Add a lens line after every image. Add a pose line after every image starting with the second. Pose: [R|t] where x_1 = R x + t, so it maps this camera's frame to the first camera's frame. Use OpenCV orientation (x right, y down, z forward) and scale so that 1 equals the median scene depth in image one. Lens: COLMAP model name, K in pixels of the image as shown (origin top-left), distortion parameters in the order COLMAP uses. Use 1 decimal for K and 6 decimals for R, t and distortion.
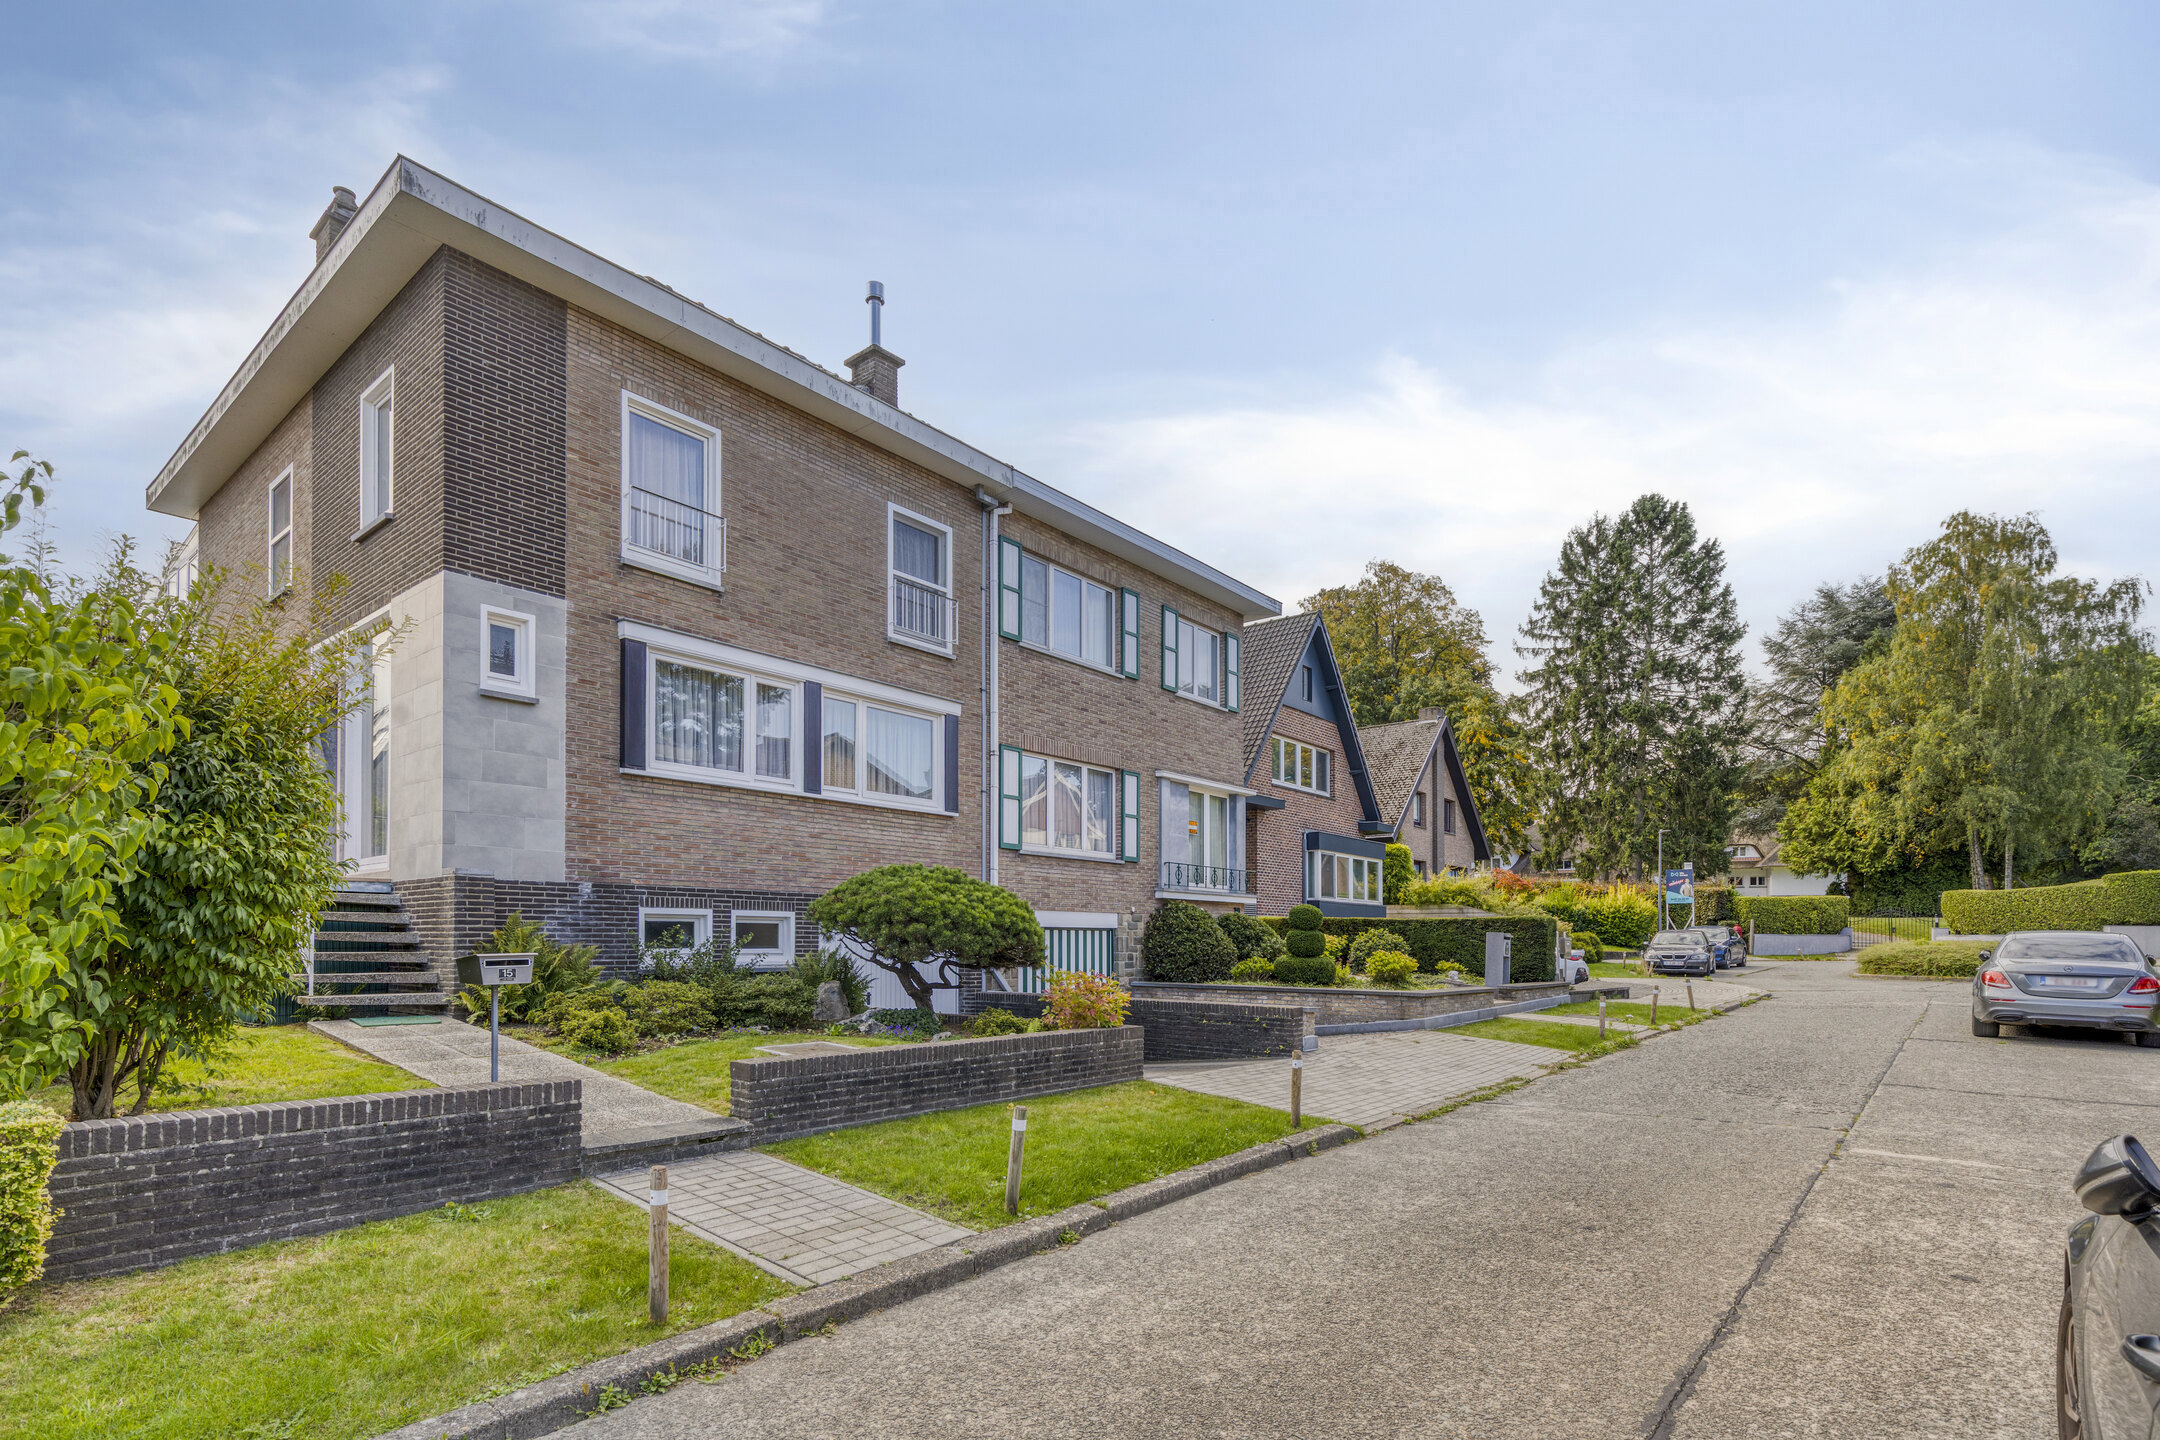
lens RADIAL K [[1032.0, 0, 1080.0], [0, 1032.0, 720.0], [0, 0, 1]] dist [0.011729, -0.000245]
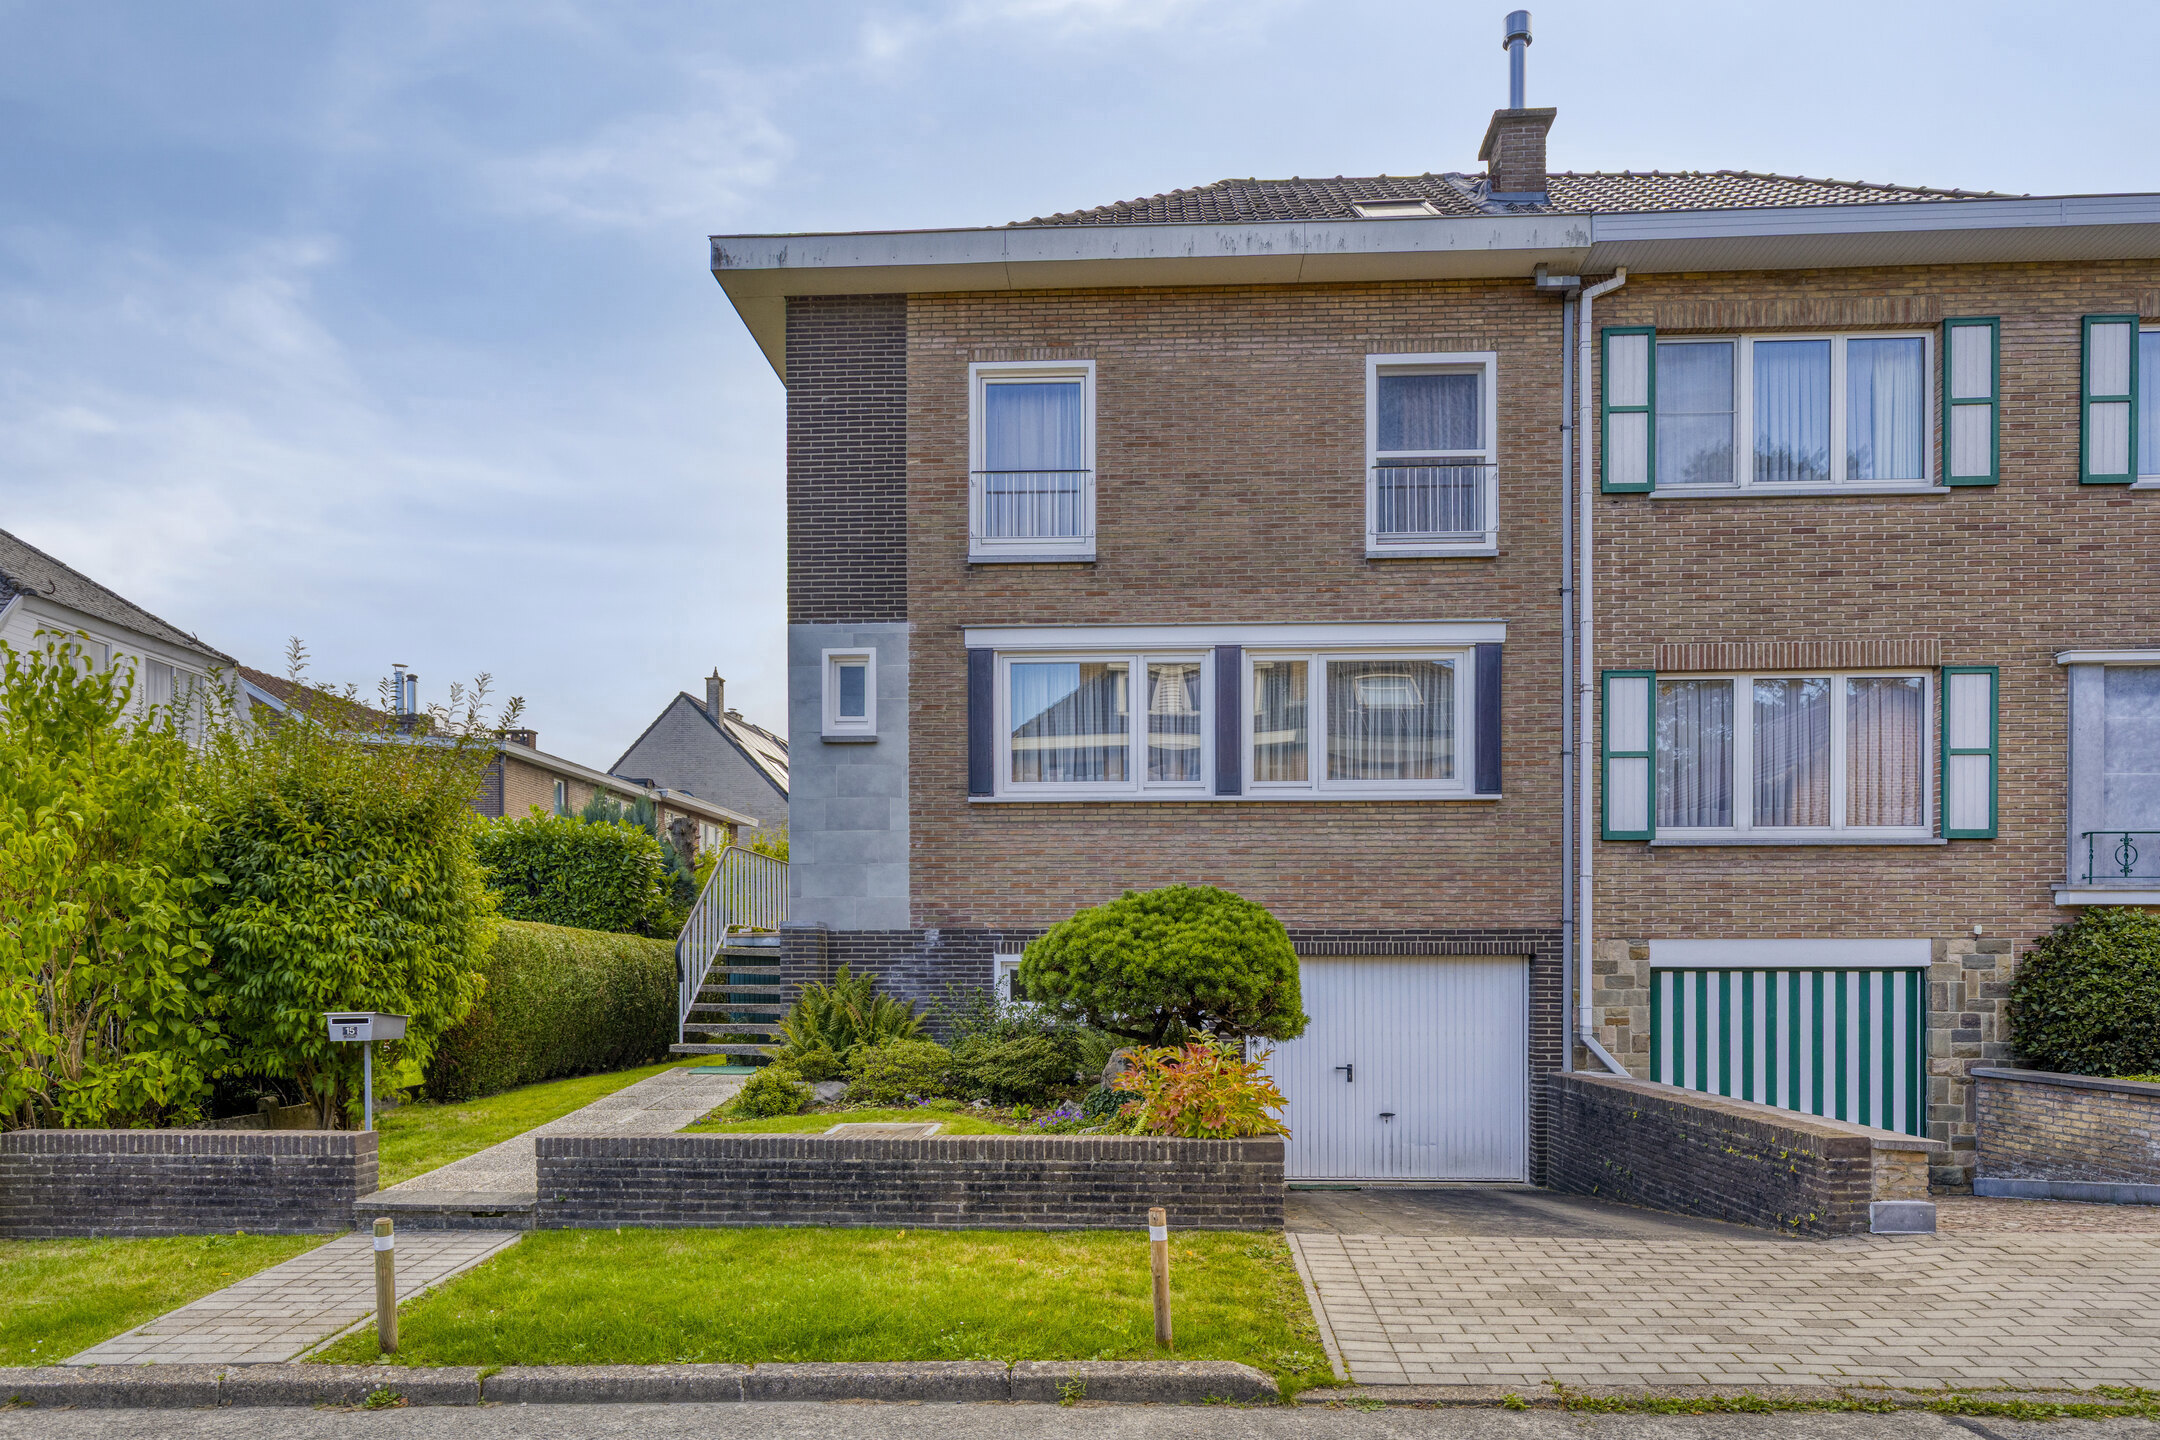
lens RADIAL K [[1328.2, 0, 1083.4], [0, 1328.2, 778.3], [0, 0, 1]] dist [0.004947, 0.000464]
pose [[0.599567, -0.125880, -0.790363, 0.497308], [0.171919, 0.984757, -0.026424, 0.076006], [0.781642, -0.120035, 0.612068, 0.385274]]
